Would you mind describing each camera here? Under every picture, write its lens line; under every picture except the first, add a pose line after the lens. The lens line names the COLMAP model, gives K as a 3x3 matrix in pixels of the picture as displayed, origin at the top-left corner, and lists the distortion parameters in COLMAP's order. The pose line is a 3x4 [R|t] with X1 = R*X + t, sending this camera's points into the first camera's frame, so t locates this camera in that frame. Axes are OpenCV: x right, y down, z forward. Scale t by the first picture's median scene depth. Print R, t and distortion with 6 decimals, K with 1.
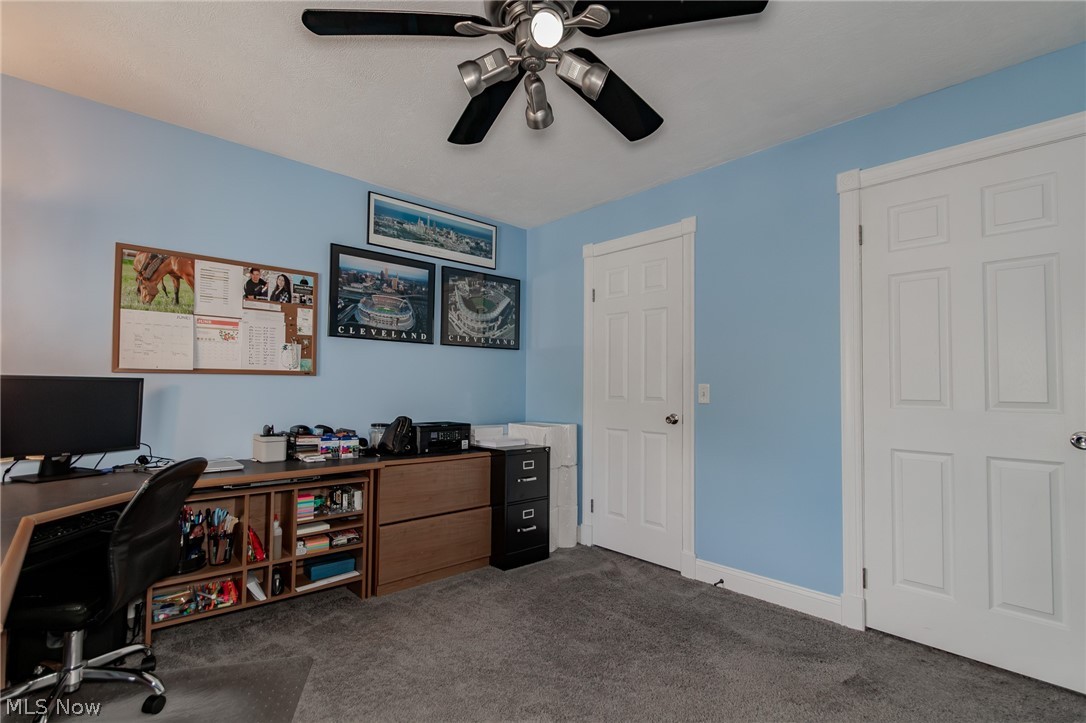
lens RADIAL K [[510.9, 0, 543.0], [0, 510.9, 361.5], [0, 0, 1]] dist [0.000651, -0.000271]
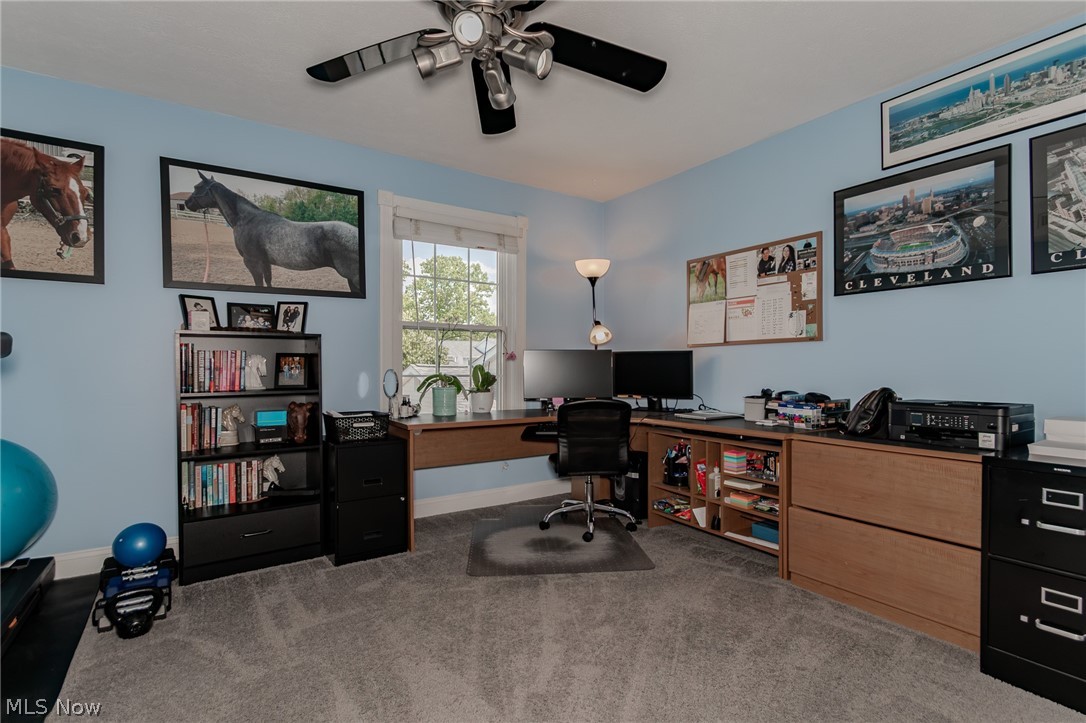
lens RADIAL K [[482.6, 0, 543.0], [0, 482.6, 361.5], [0, 0, 1]] dist [-0.000547, -0.000921]
pose [[-0.126222, -0.018467, -0.991830, 0.499100], [0.056374, 0.998077, -0.025758, 0.059835], [0.990399, -0.059165, -0.124938, 0.600975]]
